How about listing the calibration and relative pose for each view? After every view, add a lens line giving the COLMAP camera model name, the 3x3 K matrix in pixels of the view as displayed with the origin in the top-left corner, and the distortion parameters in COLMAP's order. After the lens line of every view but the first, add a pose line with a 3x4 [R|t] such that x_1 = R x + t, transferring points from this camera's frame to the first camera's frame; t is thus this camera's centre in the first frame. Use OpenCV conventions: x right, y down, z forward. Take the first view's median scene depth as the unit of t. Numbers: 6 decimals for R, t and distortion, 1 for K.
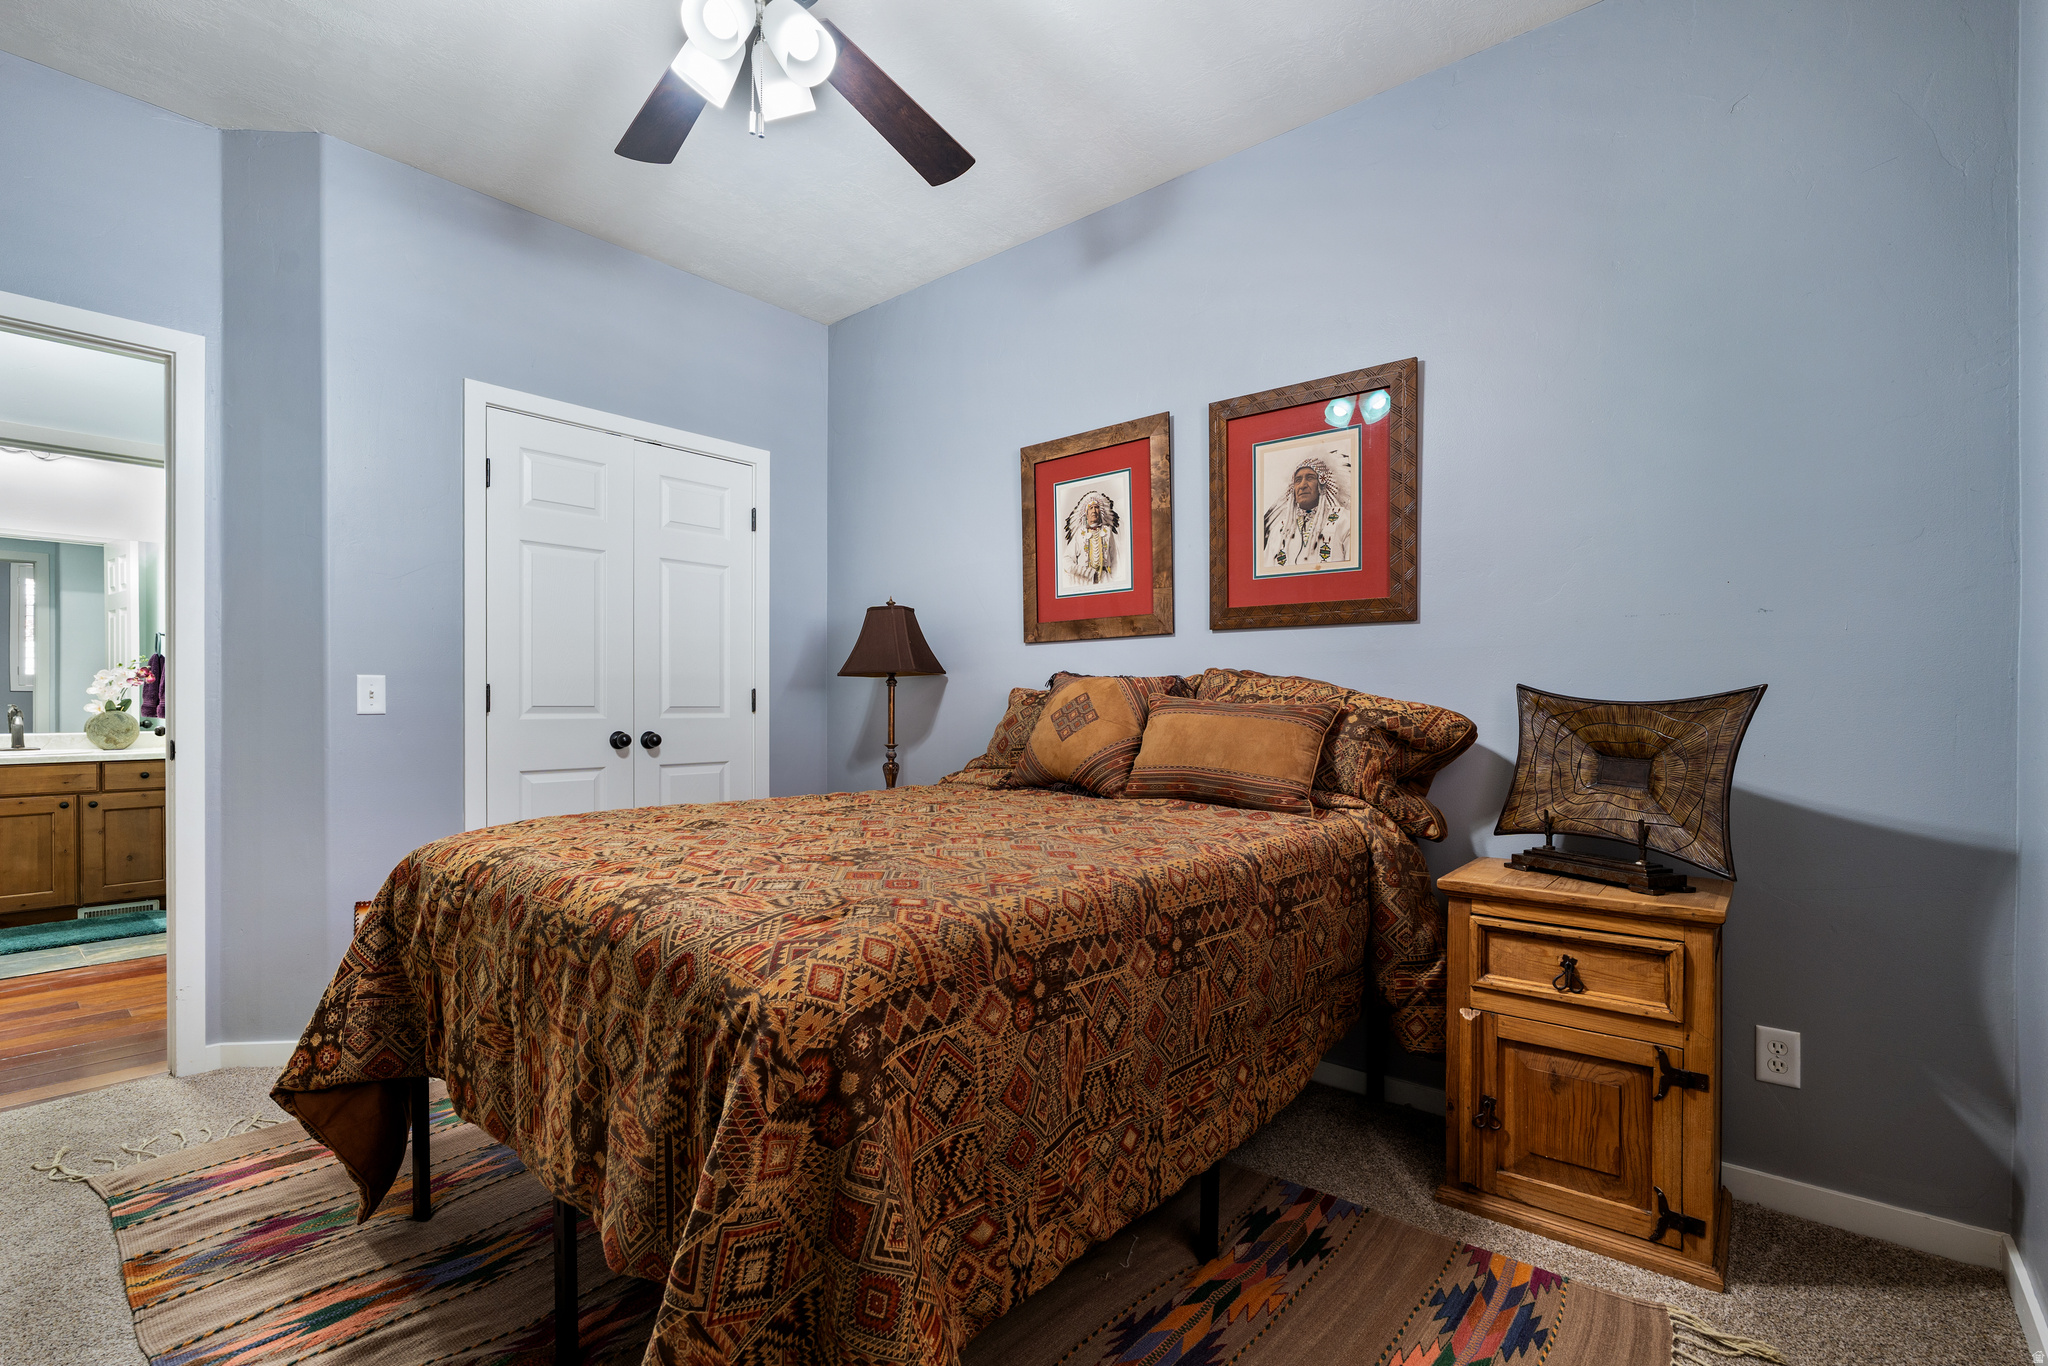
lens RADIAL K [[929.8, 0, 1017.9], [0, 929.8, 697.1], [0, 0, 1]] dist [-0.003323, 0.000260]
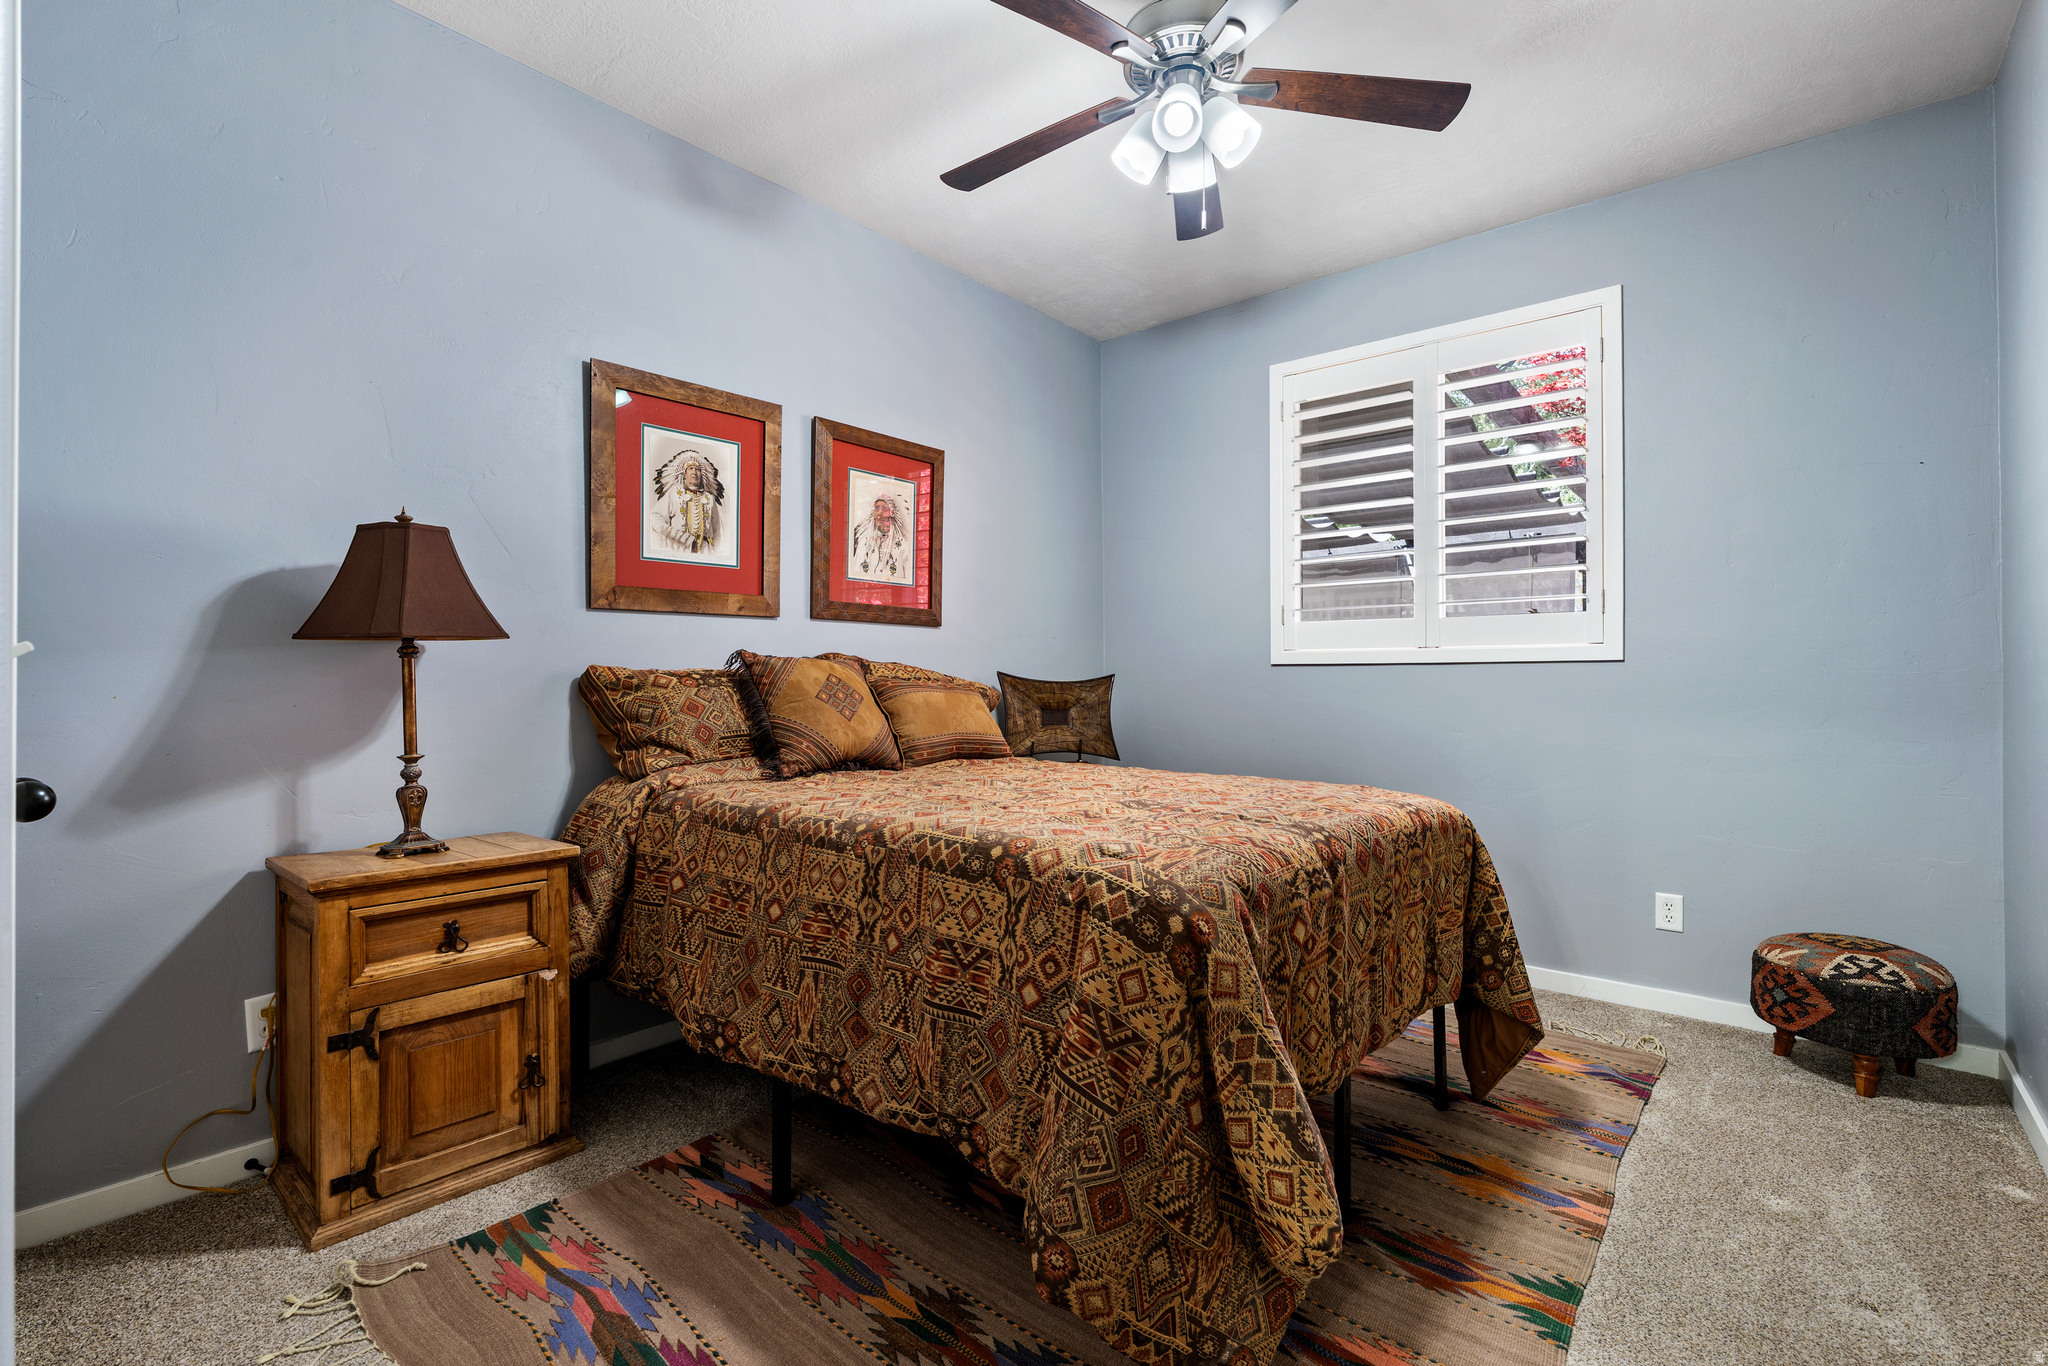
lens RADIAL K [[929.8, 0, 1017.3], [0, 929.8, 679.7], [0, 0, 1]] dist [-0.003323, 0.000260]
pose [[0.006021, -0.002937, 0.999978, -0.867169], [-0.008757, 0.999957, 0.002989, -0.003195], [-0.999944, -0.008775, 0.005995, 0.709639]]
